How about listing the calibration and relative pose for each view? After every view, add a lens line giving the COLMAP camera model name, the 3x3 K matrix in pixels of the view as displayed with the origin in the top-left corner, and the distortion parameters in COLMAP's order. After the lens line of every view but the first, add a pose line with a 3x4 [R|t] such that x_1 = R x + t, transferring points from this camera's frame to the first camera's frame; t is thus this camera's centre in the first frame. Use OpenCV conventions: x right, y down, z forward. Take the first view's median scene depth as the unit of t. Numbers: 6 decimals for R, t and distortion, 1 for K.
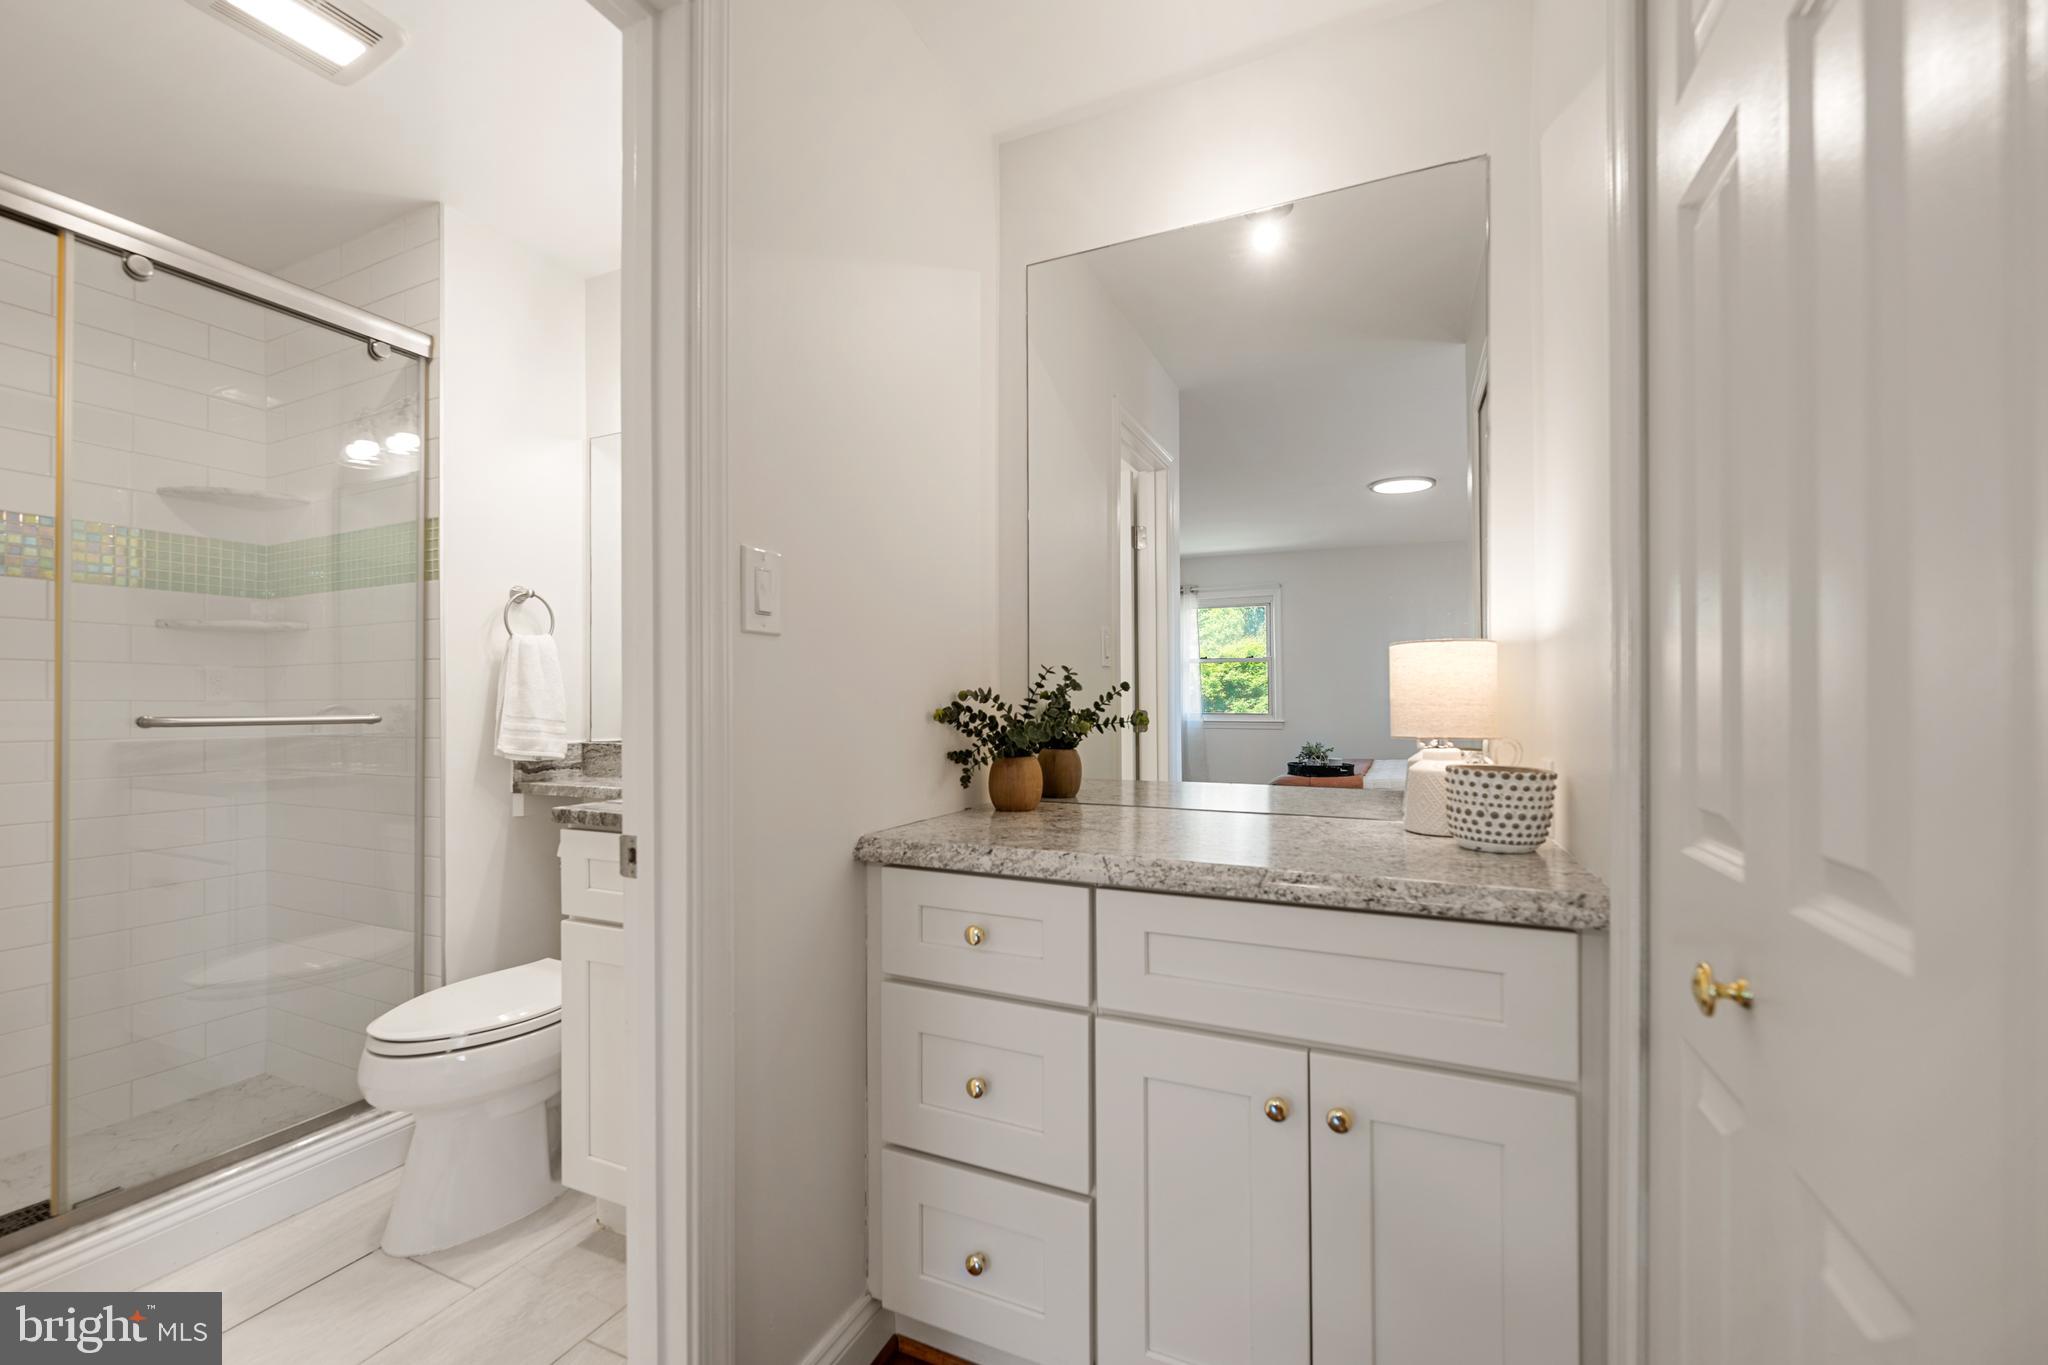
lens RADIAL K [[819.4, 0, 1008.6], [0, 819.4, 691.7], [0, 0, 1]] dist [-0.000075, -0.000218]
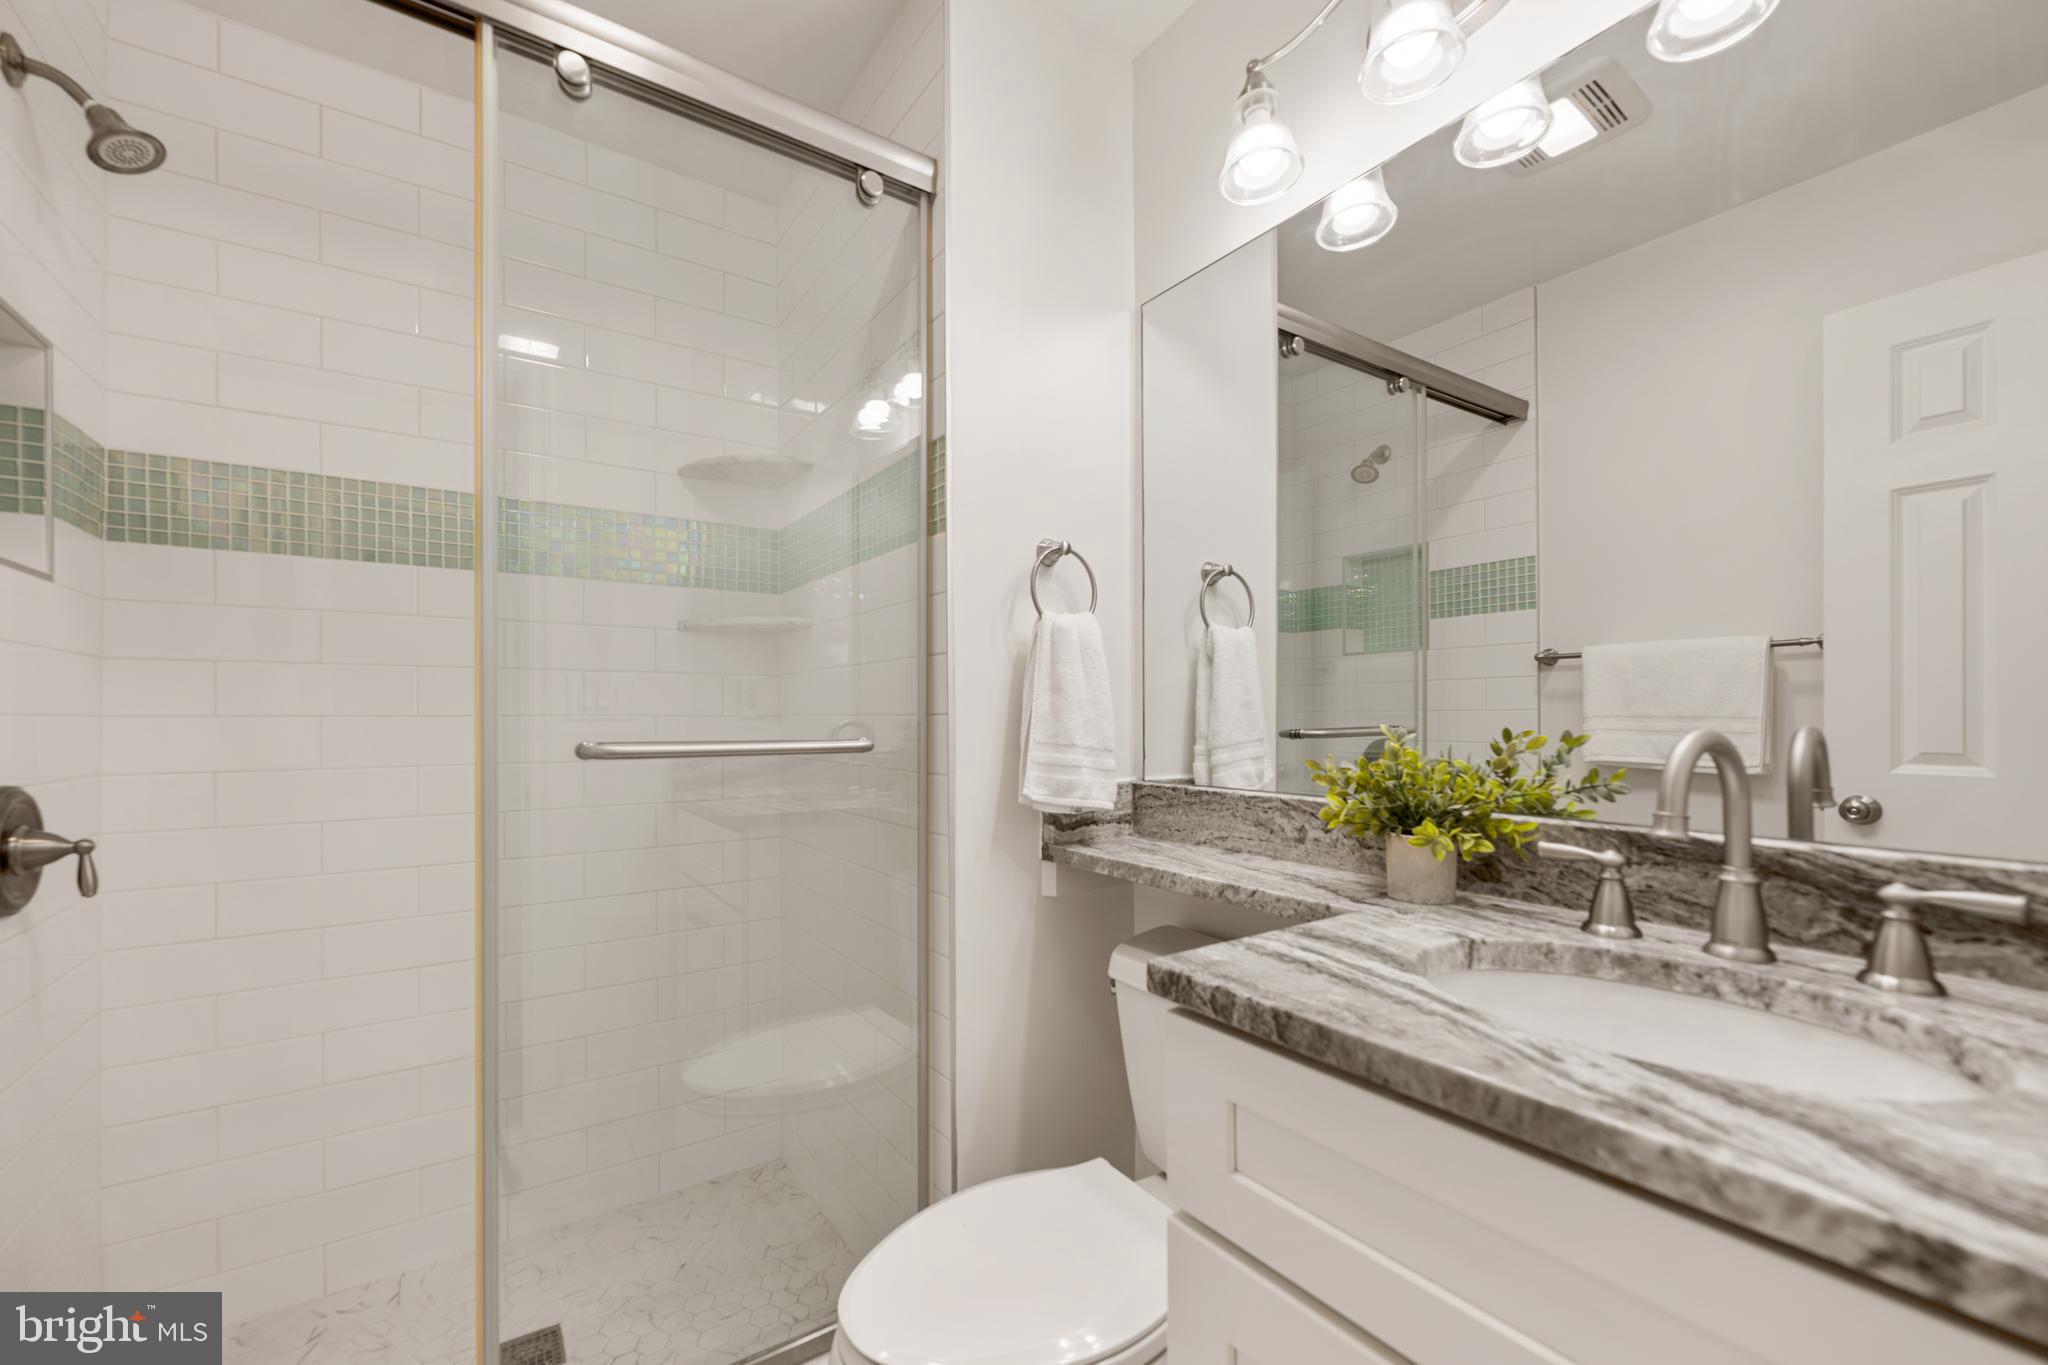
lens RADIAL K [[819.4, 0, 1021.5], [0, 819.4, 697.5], [0, 0, 1]] dist [-0.000075, -0.000218]
pose [[0.869088, -0.003969, -0.494642, -0.305555], [0.004305, 0.999991, -0.000461, -0.004323], [0.494639, -0.001729, 0.869097, 0.440548]]
